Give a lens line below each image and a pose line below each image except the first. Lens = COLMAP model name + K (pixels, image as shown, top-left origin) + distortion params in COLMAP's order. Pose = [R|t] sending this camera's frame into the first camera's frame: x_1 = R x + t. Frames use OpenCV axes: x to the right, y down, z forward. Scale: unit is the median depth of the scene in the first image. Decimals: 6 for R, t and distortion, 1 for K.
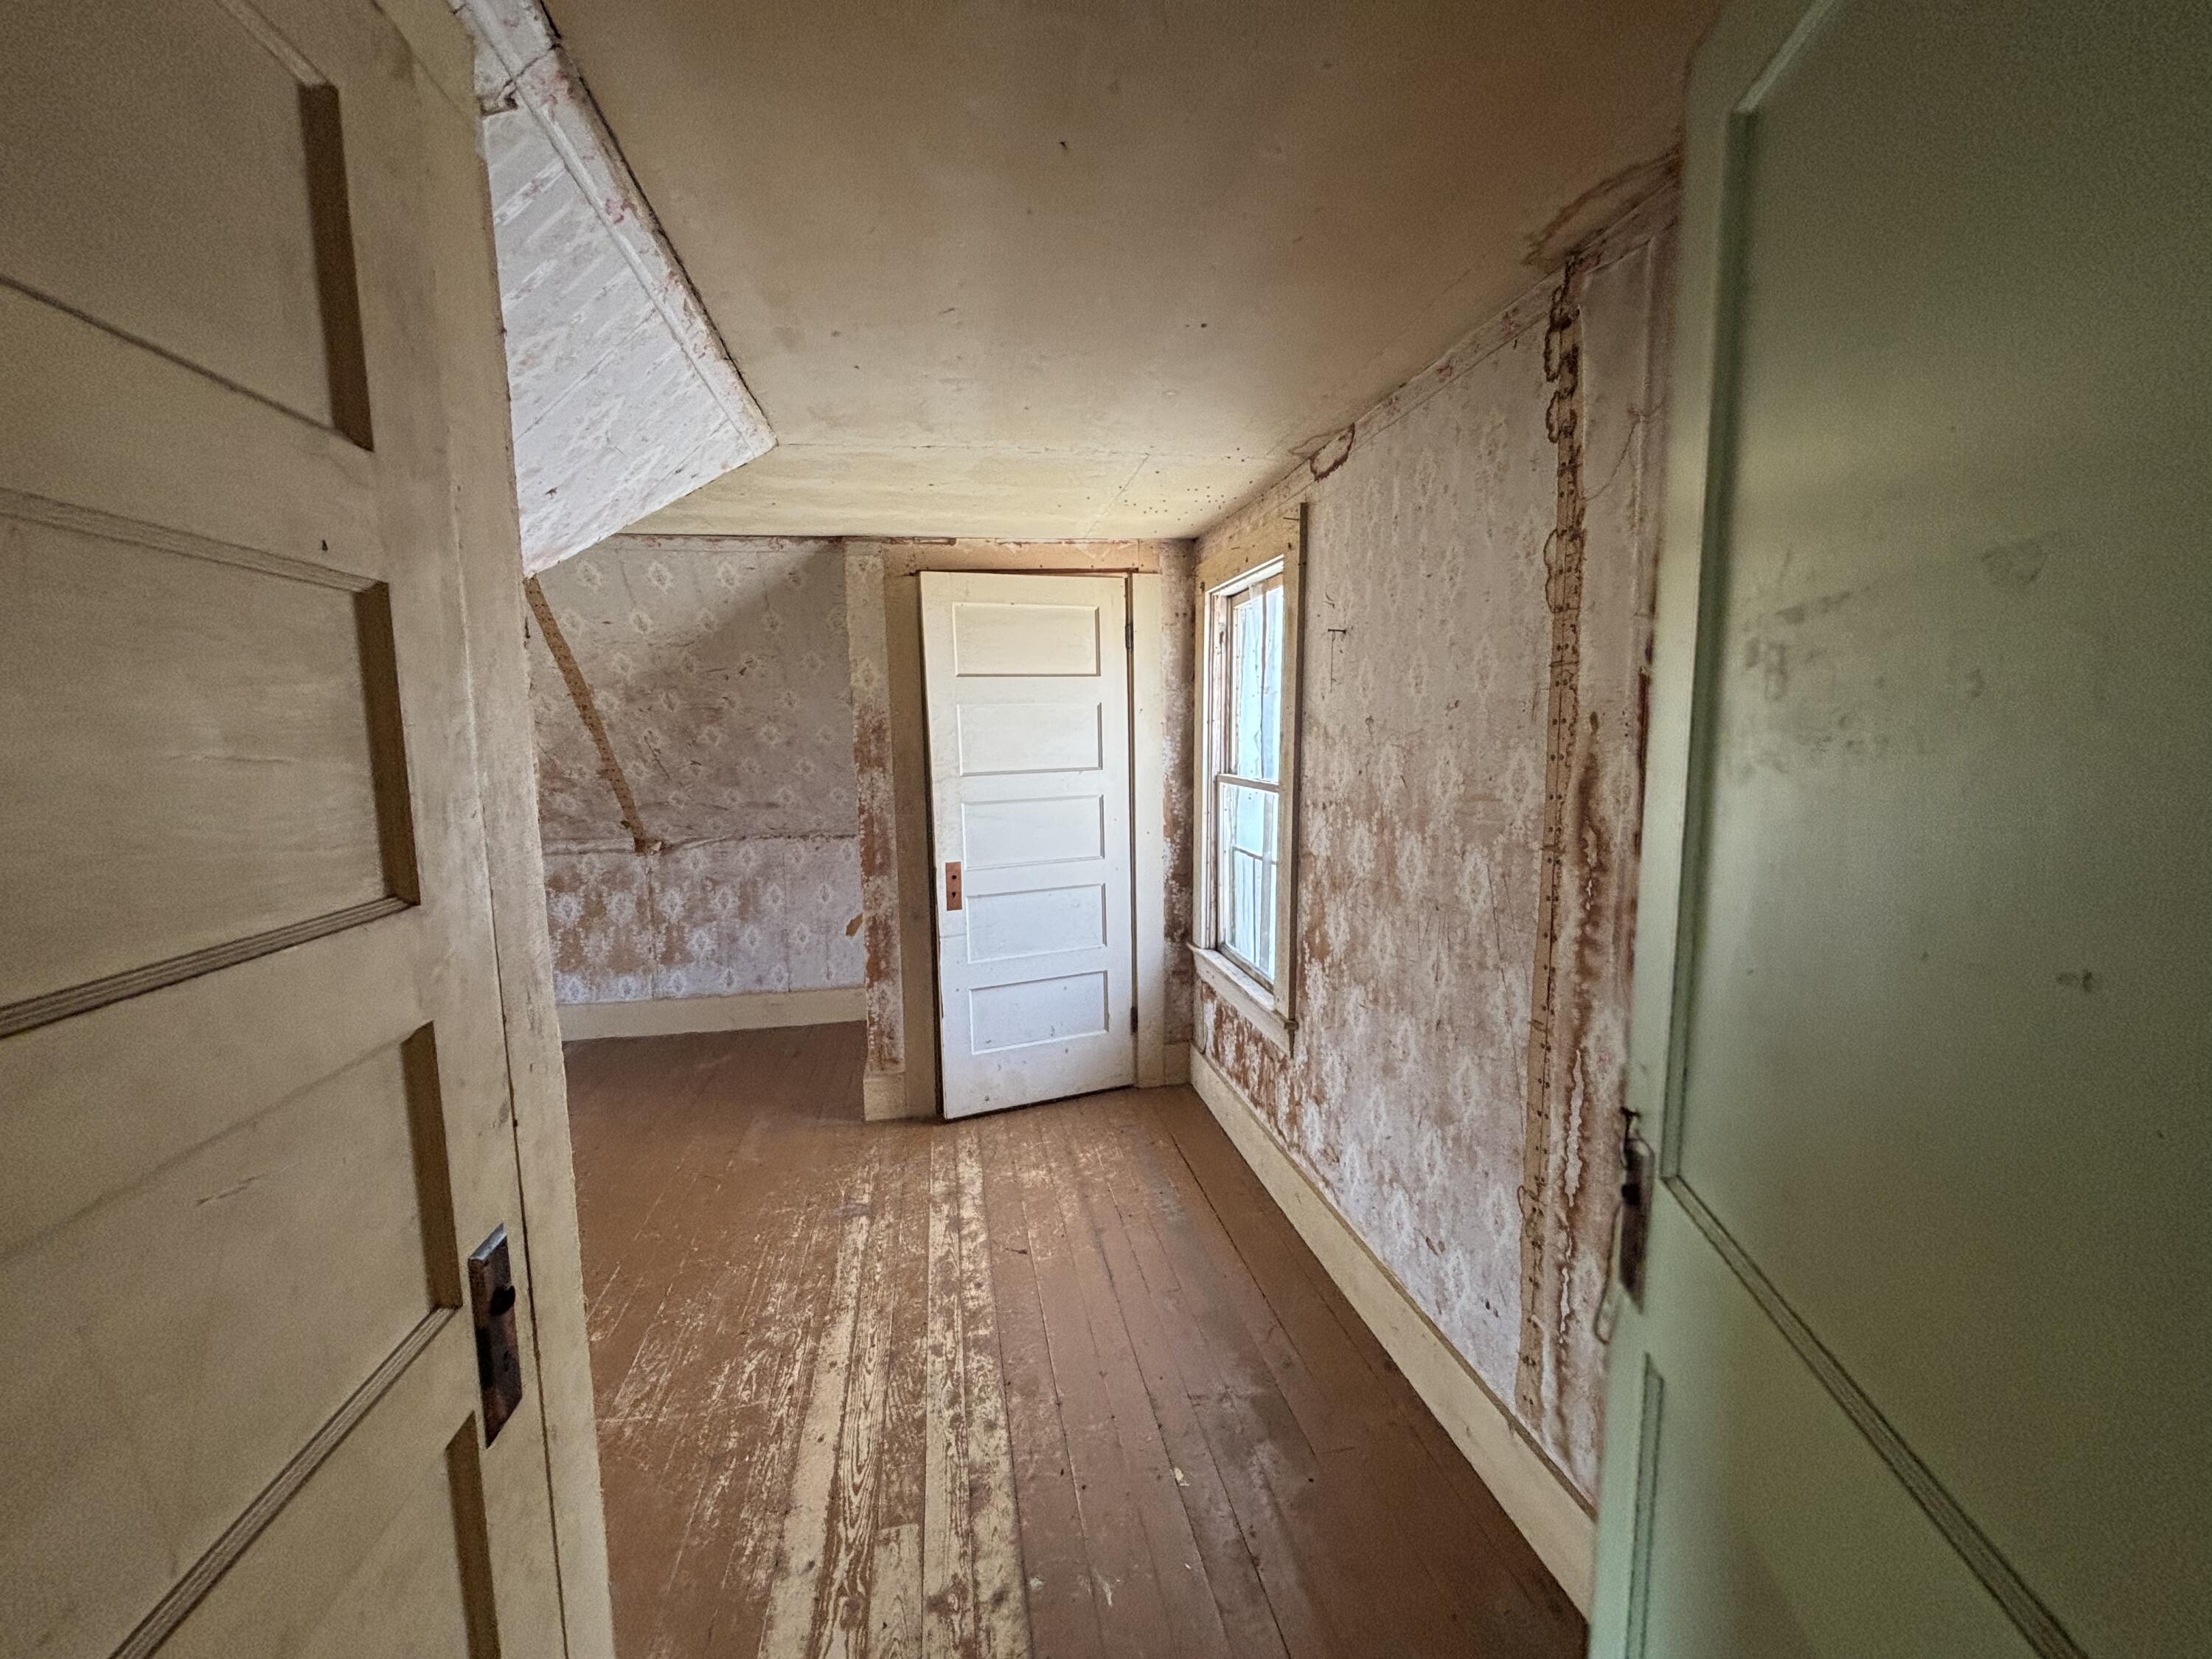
lens RADIAL K [[886.2, 0, 1105.9], [0, 886.2, 837.1], [0, 0, 1]] dist [-0.004645, 0.001144]
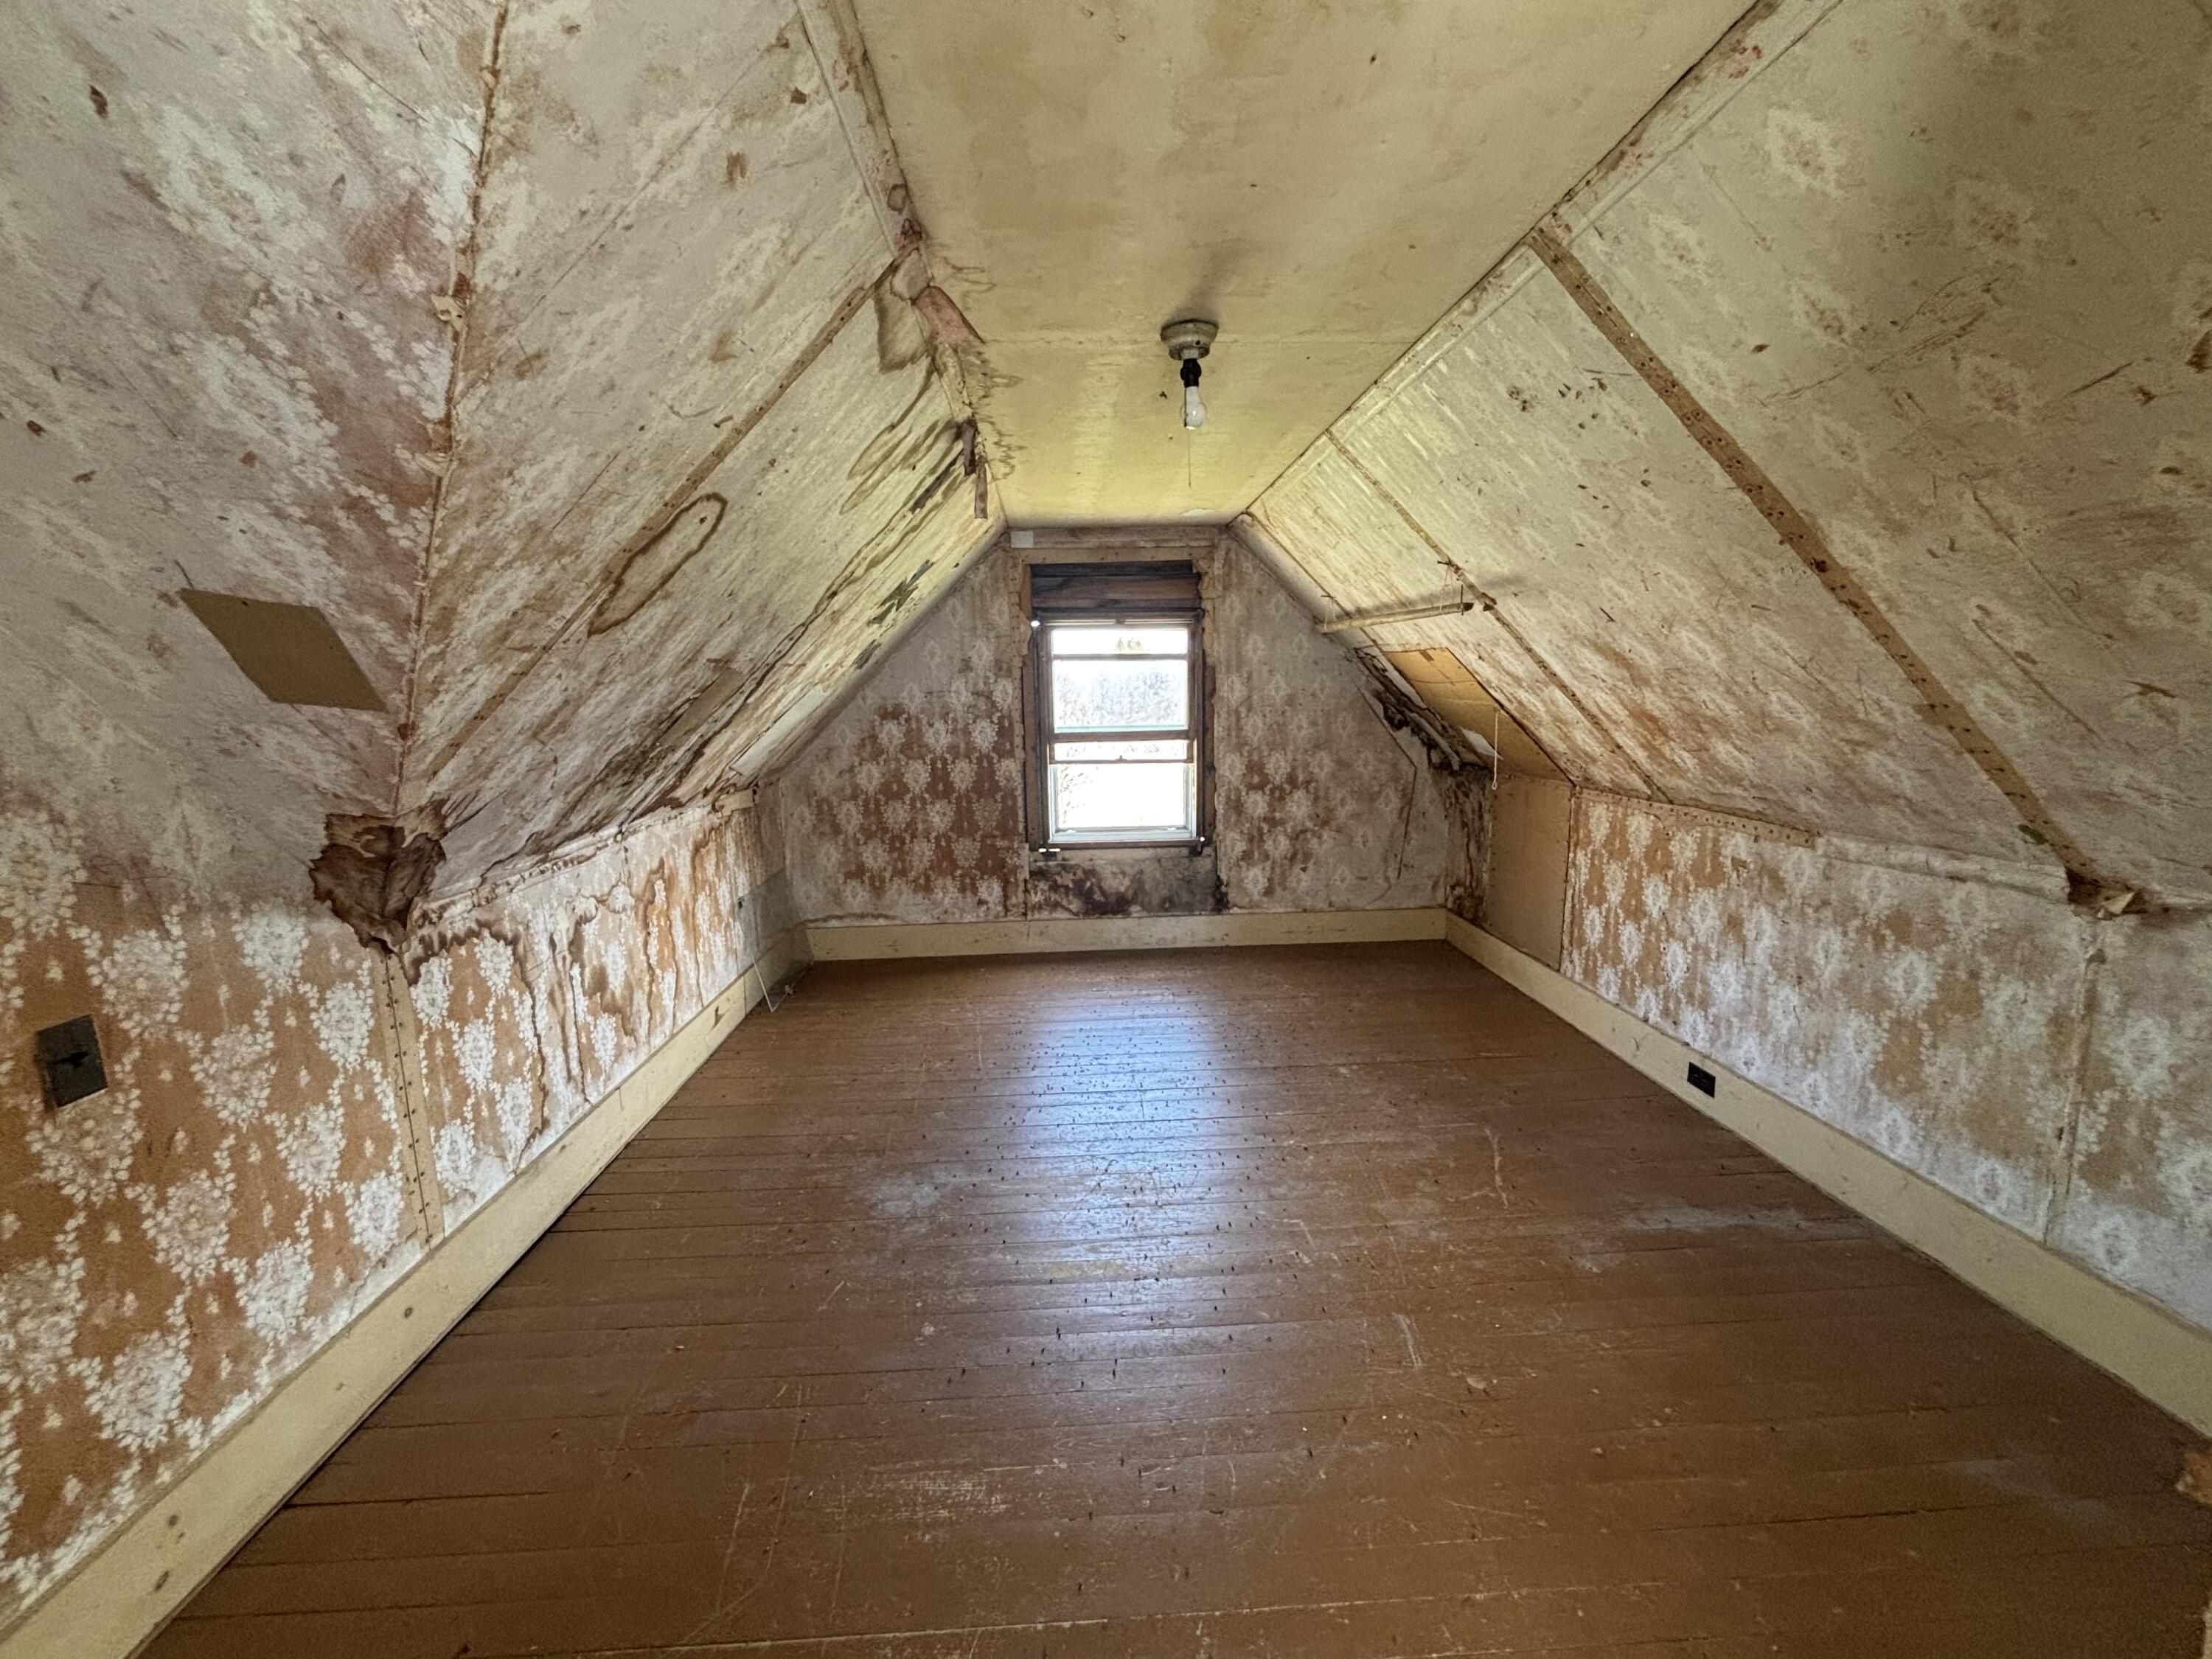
lens RADIAL K [[886.2, 0, 1105.7], [0, 886.2, 827.1], [0, 0, 1]] dist [-0.004645, 0.001144]
pose [[-0.140538, 0.152913, -0.978196, -0.057523], [-0.094127, 0.981463, 0.166947, -0.046261], [0.985591, 0.115537, -0.123540, 0.595379]]
